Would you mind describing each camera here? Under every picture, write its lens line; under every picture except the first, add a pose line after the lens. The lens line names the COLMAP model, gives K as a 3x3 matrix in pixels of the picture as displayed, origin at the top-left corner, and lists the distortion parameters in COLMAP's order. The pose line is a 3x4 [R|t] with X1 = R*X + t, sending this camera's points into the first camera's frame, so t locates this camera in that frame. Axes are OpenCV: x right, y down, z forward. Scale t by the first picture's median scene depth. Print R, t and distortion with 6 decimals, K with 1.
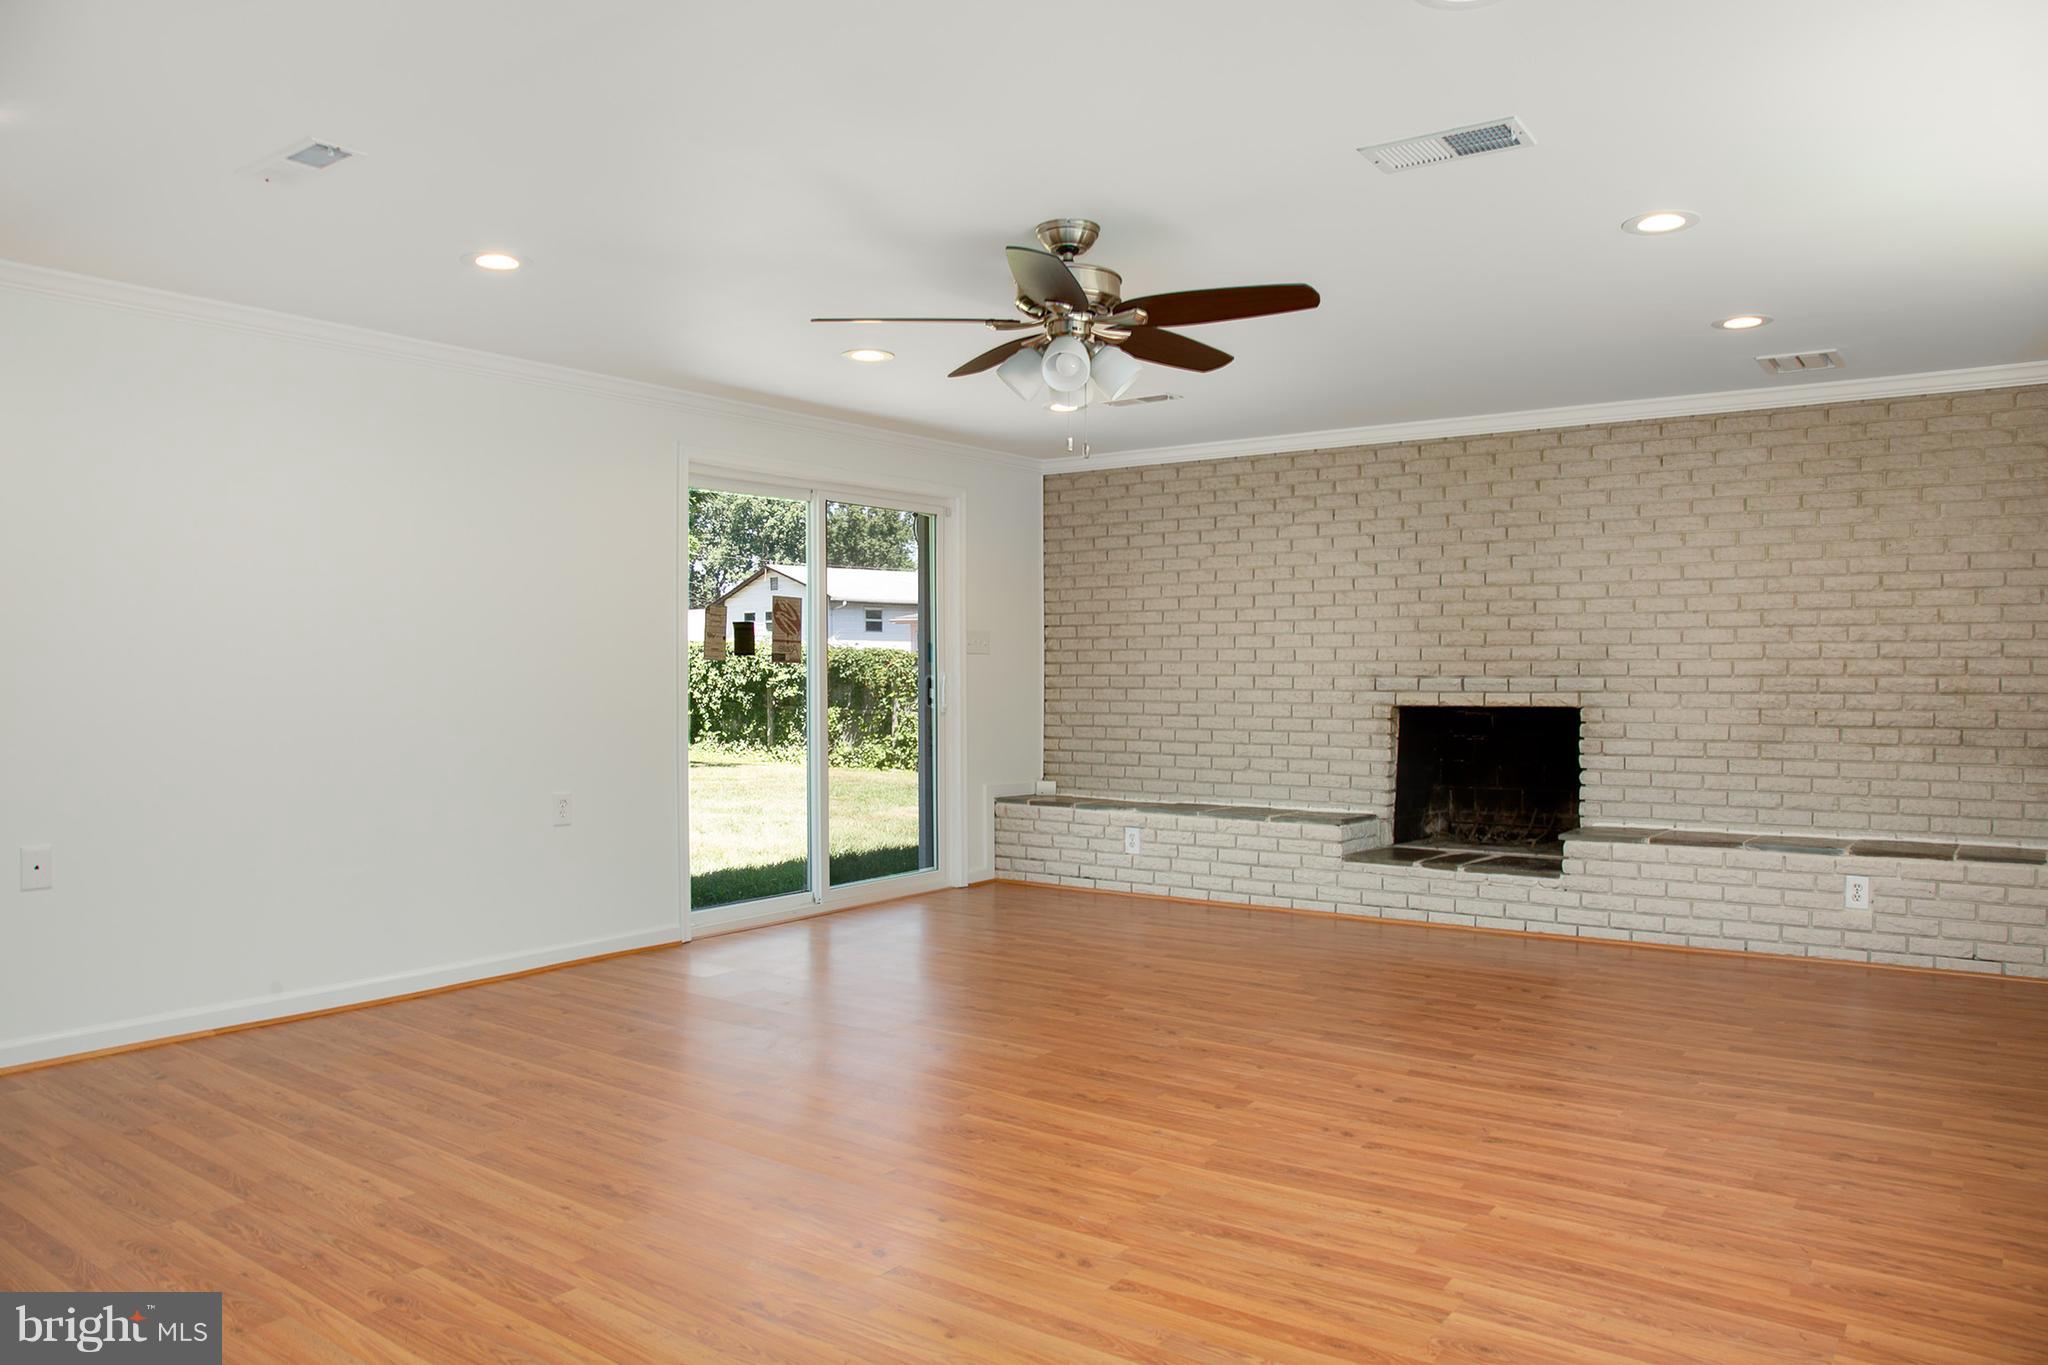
lens RADIAL K [[1426.3, 0, 1024.0], [0, 1426.3, 682.5], [0, 0, 1]] dist [-0.127537, 0.066863]
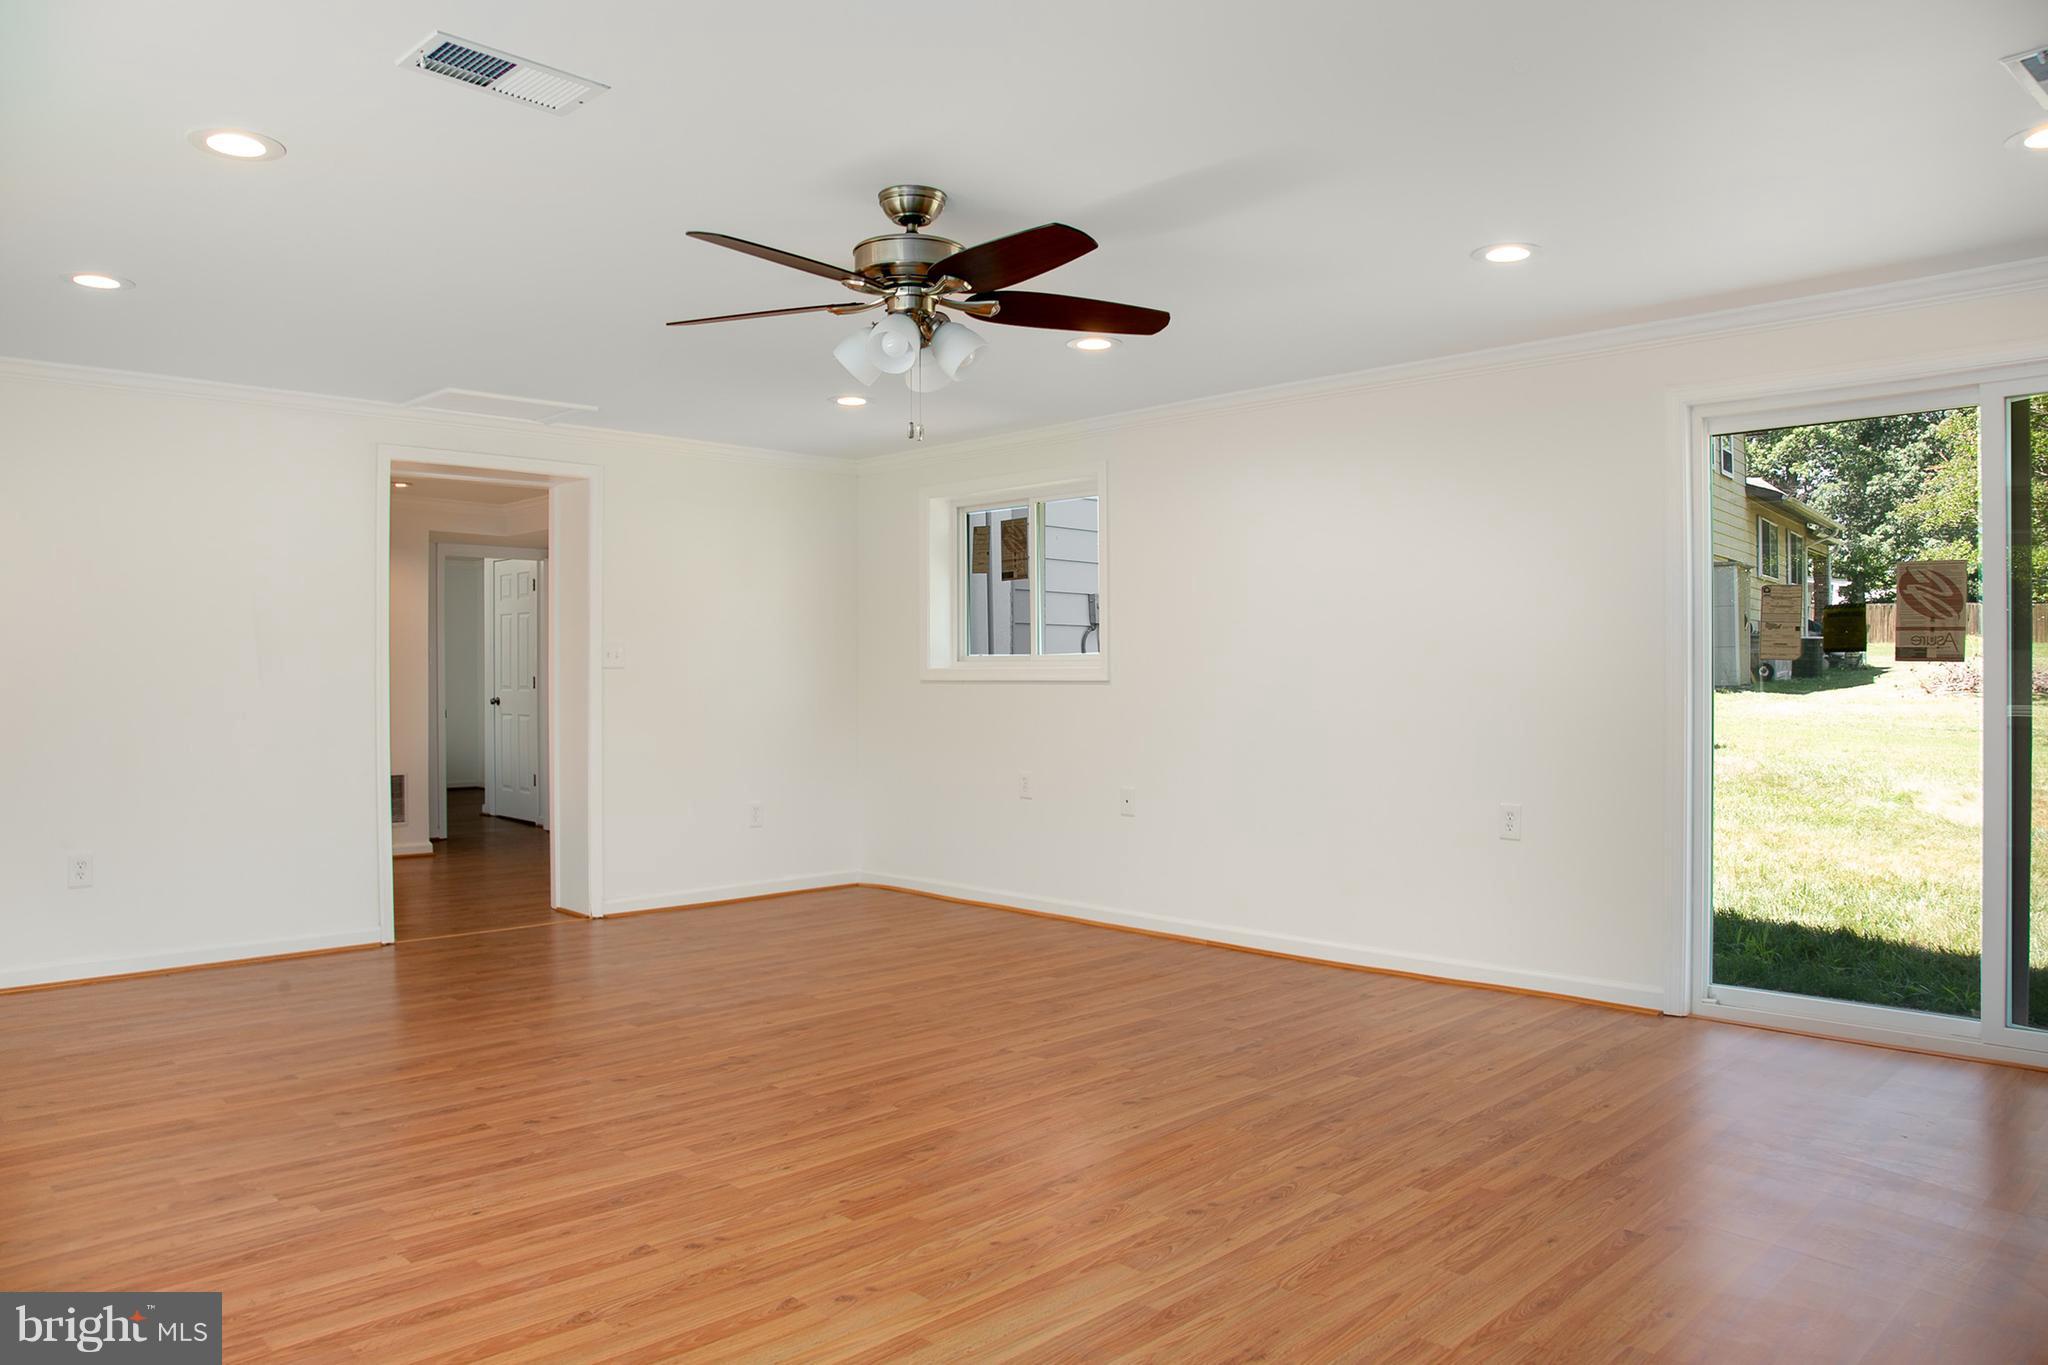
lens RADIAL K [[1410.3, 0, 1024.0], [0, 1410.3, 682.5], [0, 0, 1]] dist [-0.137191, 0.077764]
pose [[-0.161326, 0.010417, -0.986846, 0.570836], [-0.008770, 0.999890, 0.011988, -0.008518], [0.986862, 0.010589, -0.161217, 0.764432]]
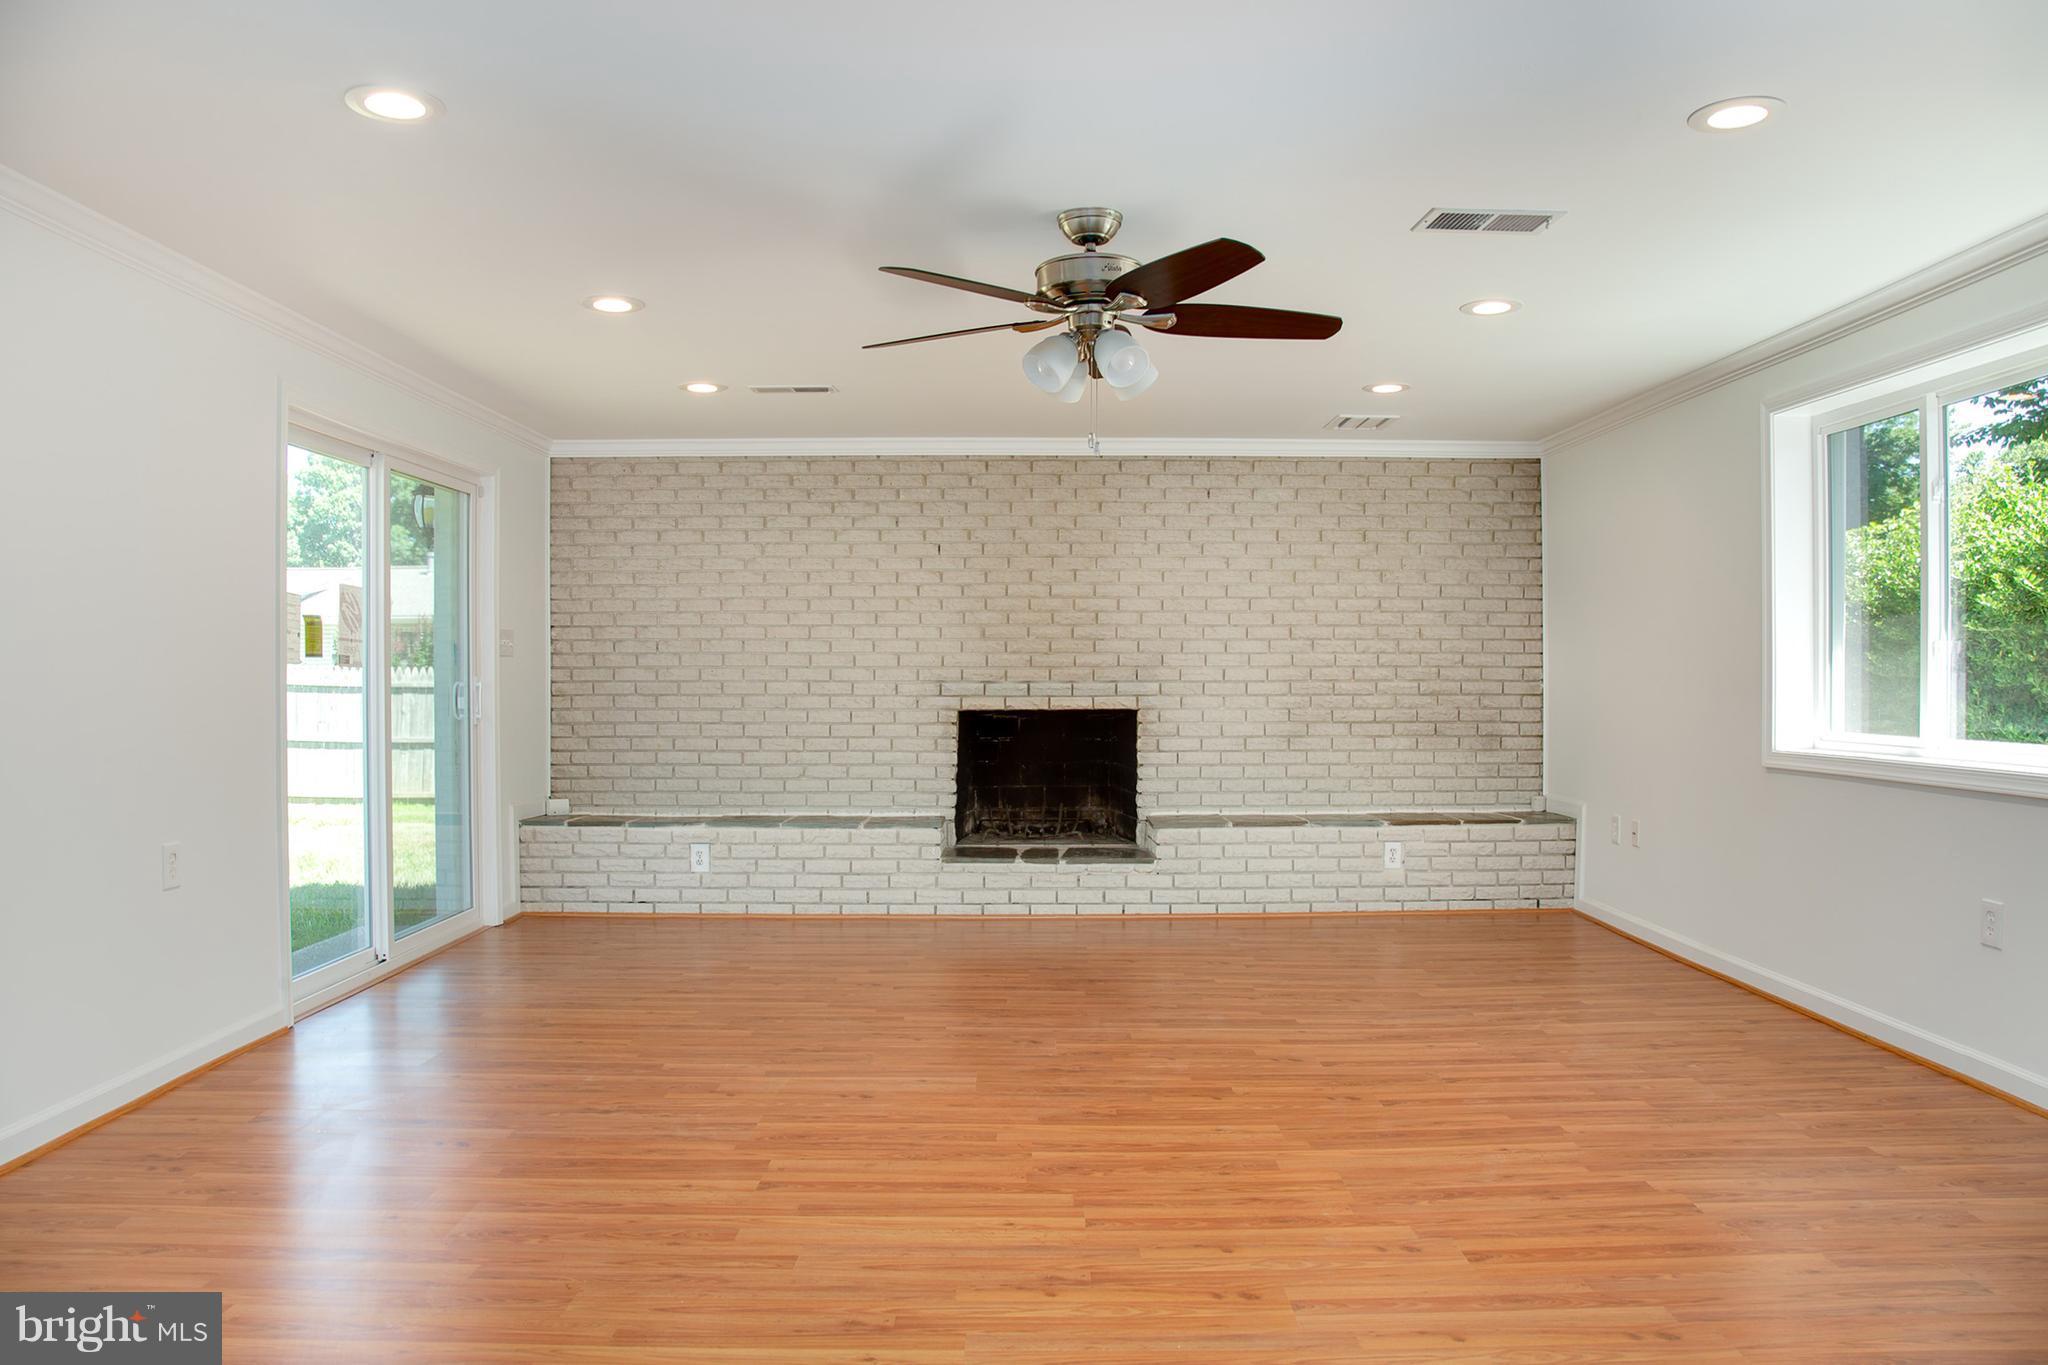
lens RADIAL K [[1410.3, 0, 1024.0], [0, 1410.3, 682.5], [0, 0, 1]] dist [-0.137191, 0.077764]
pose [[0.801212, -0.000612, 0.598381, -0.361966], [0.003853, 0.999984, -0.004136, 0.000695], [-0.598369, 0.005619, 0.801201, 0.166170]]
